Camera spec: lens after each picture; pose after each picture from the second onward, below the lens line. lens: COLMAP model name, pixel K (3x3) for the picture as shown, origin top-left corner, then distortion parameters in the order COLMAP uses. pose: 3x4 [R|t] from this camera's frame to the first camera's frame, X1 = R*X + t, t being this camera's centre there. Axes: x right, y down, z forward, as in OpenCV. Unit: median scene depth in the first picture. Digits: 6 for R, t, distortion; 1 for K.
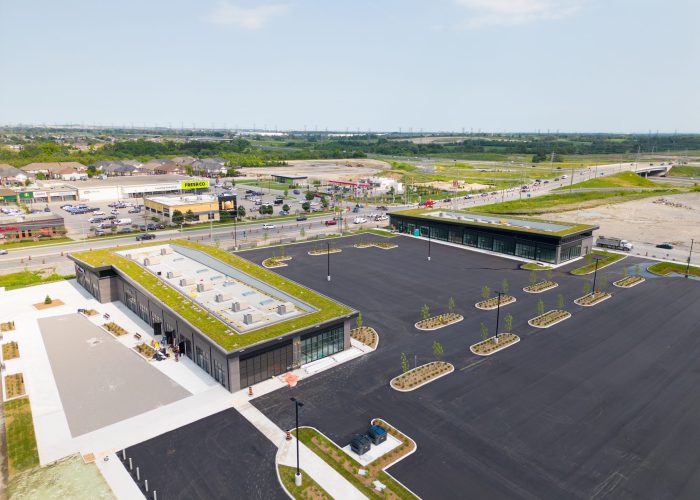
lens RADIAL K [[489.7, 0, 355.2], [0, 489.7, 251.5], [0, 0, 1]] dist [0.060234, -0.032906]
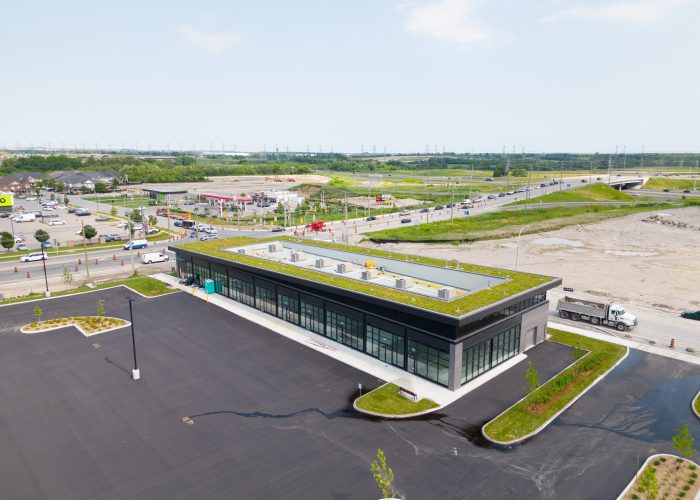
lens RADIAL K [[489.7, 0, 351.0], [0, 489.7, 252.5], [0, 0, 1]] dist [0.060234, -0.032906]
pose [[0.999040, -0.013392, 0.041714, 0.150197], [0.015034, 0.999114, -0.039313, -0.030466], [-0.041151, 0.039902, 0.998356, 0.297251]]
